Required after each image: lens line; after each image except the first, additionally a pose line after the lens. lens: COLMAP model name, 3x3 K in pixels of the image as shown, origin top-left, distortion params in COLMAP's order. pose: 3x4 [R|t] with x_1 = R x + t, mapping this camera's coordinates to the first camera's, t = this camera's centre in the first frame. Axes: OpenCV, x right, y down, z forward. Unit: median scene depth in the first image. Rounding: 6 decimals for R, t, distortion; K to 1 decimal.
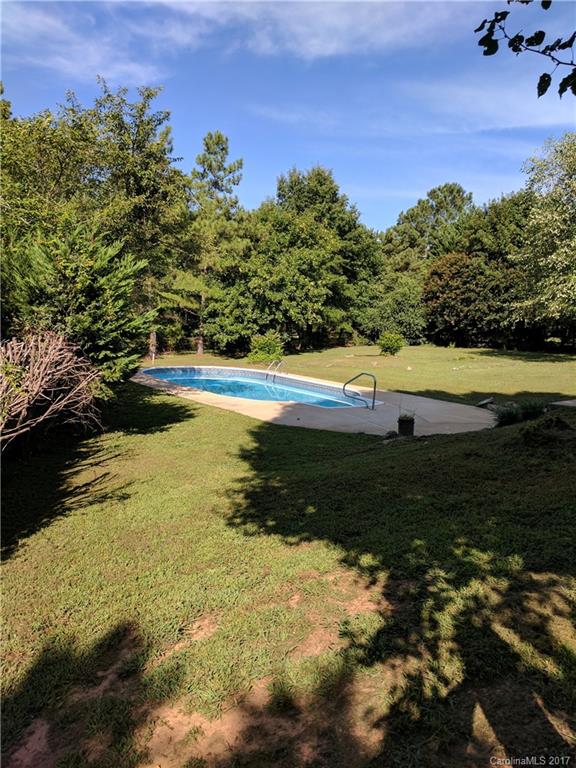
lens RADIAL K [[583.5, 0, 291.1], [0, 583.5, 388.7], [0, 0, 1]] dist [0.014024, -0.013374]
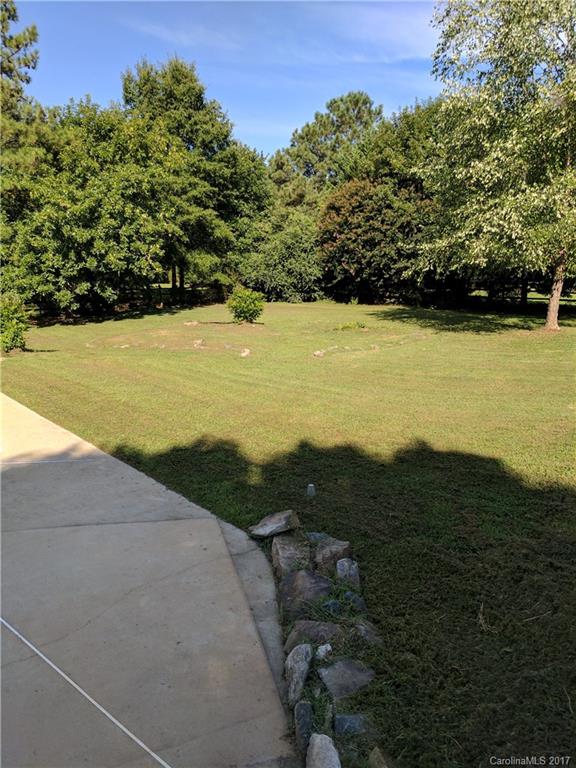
lens RADIAL K [[573.2, 0, 285.8], [0, 573.2, 379.6], [0, 0, 1]] dist [0.002523, 0.010321]
pose [[0.995277, -0.022144, 0.094518, 0.114130], [0.014888, 0.996936, 0.076788, -0.031257], [-0.095929, -0.075018, 0.992557, 0.249685]]
